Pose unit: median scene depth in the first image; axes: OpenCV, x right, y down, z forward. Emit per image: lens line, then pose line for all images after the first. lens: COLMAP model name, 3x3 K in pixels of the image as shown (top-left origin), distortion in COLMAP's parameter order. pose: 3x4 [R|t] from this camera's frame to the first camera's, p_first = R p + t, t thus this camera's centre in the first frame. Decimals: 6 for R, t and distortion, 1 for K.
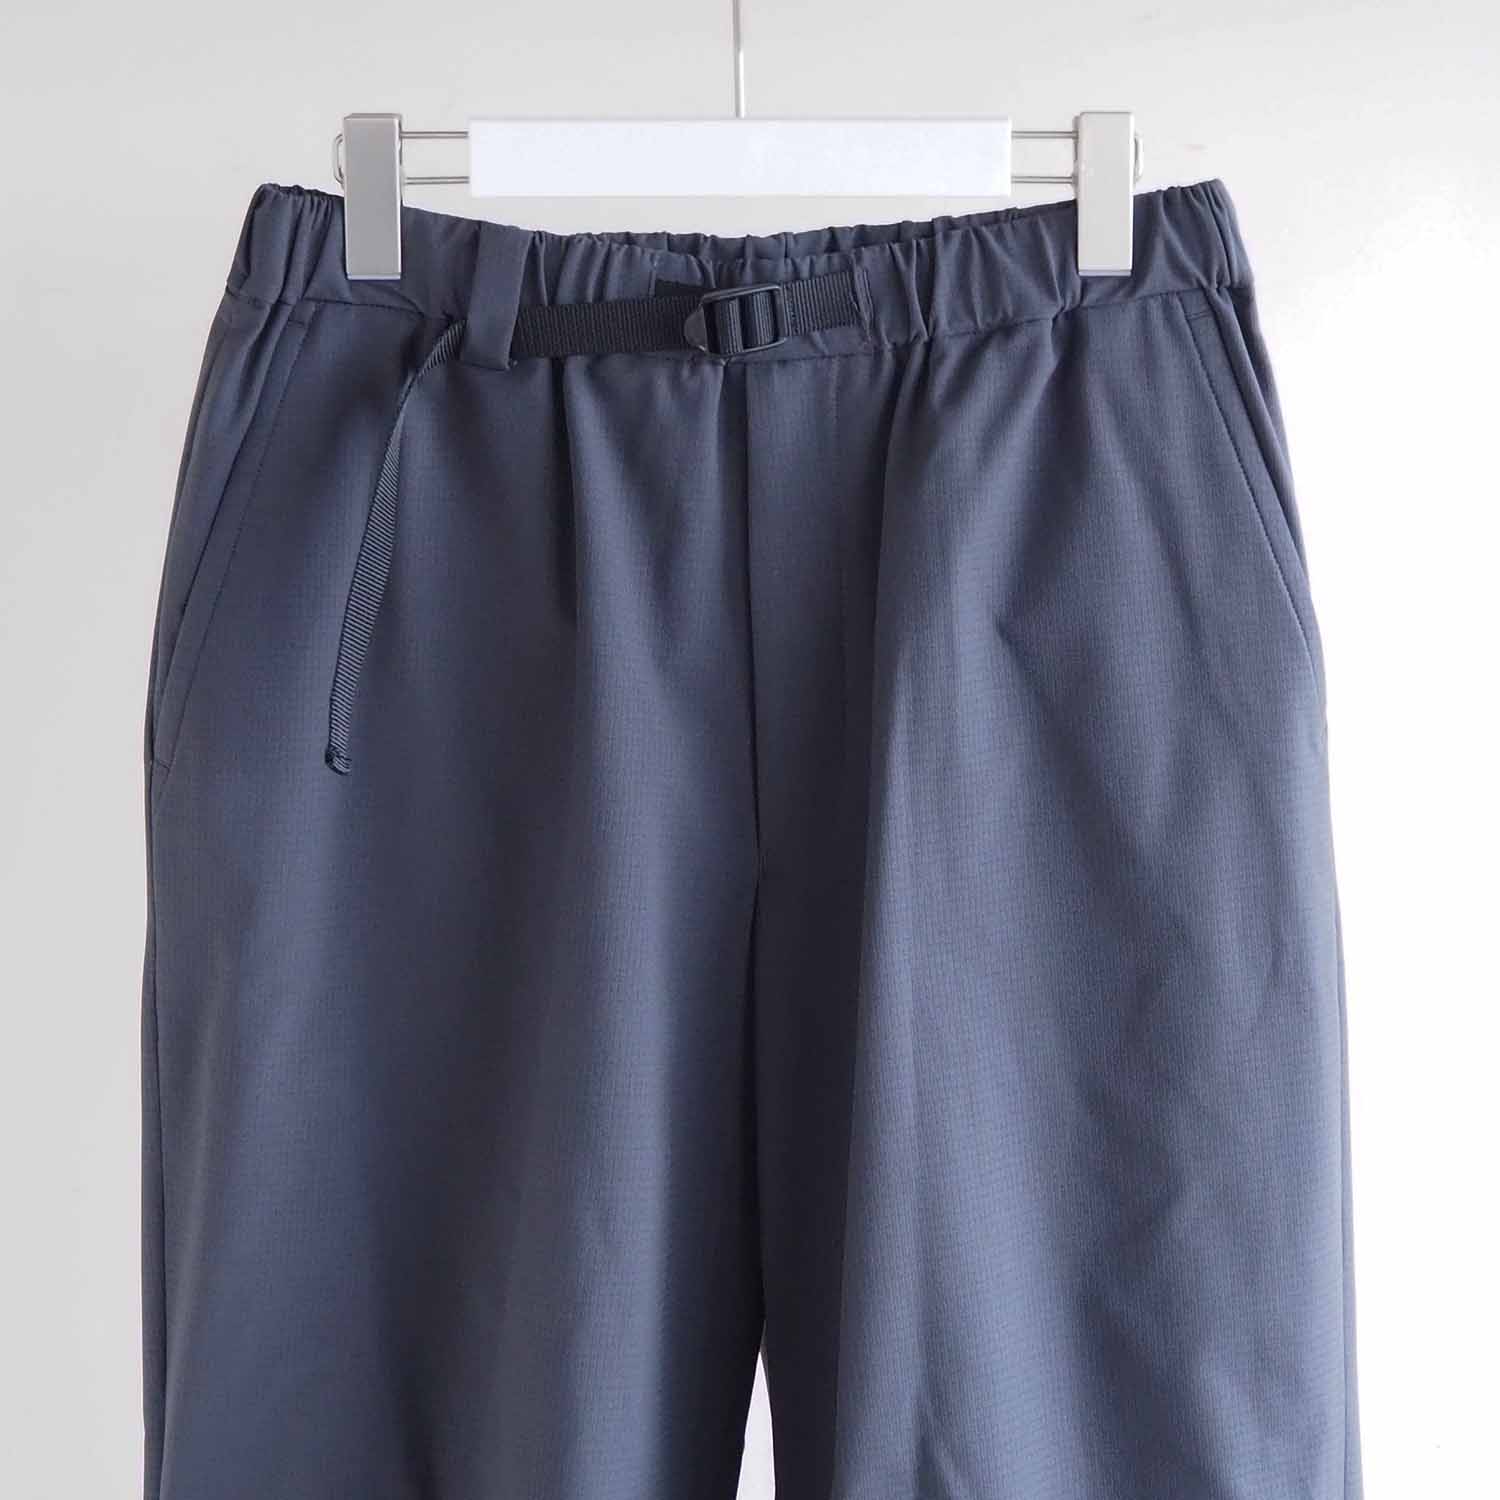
lens RADIAL K [[2791.1, 0, 750.6], [0, 2791.1, 738.1], [0, 0, 1]] dist [-0.027941, 0.000000]
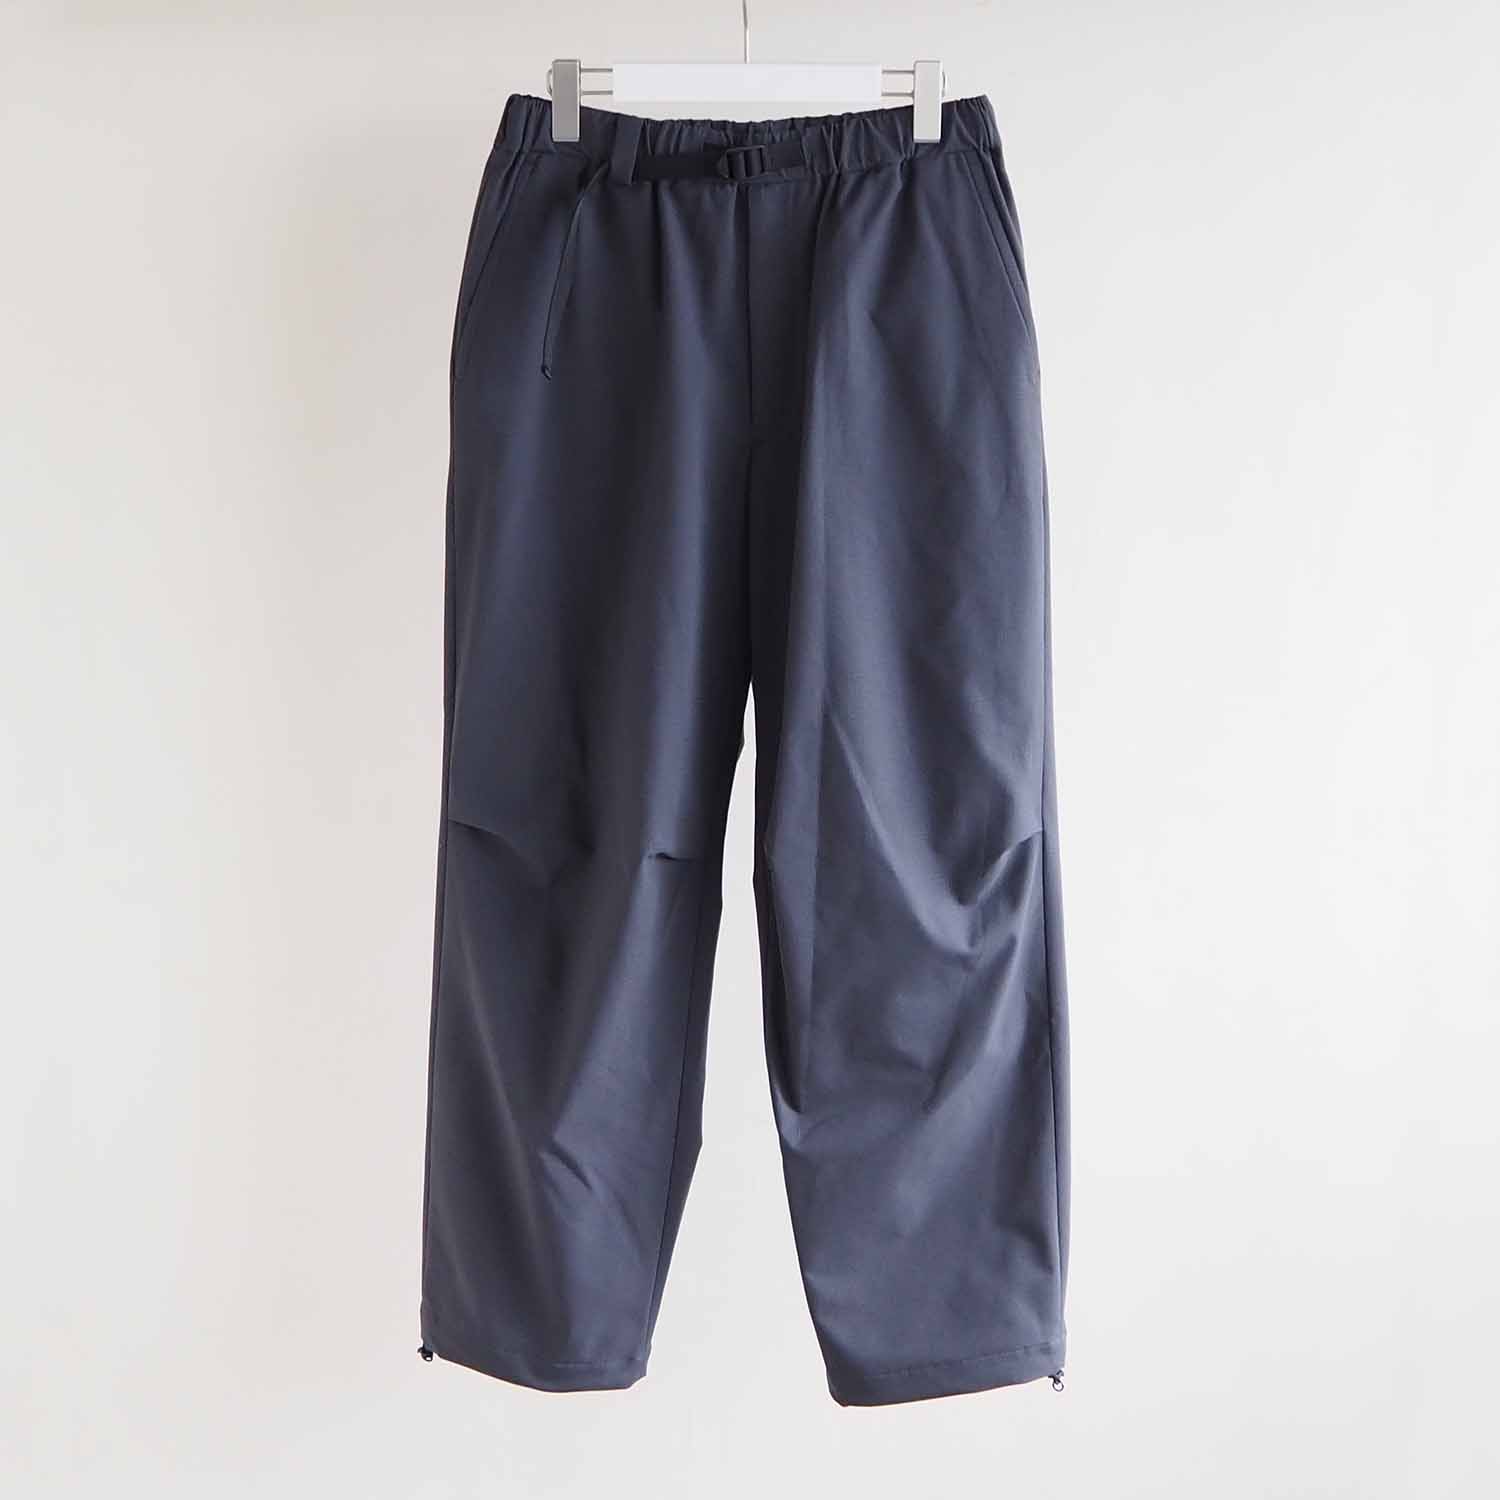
lens RADIAL K [[2791.1, 0, 751.0], [0, 2791.1, 753.9], [0, 0, 1]] dist [-0.027941, 0.000000]
pose [[0.999059, 0.015288, -0.040582, 0.088760], [-0.014216, 0.999546, 0.026575, 0.224496], [0.040970, -0.025973, 0.998823, -1.030062]]
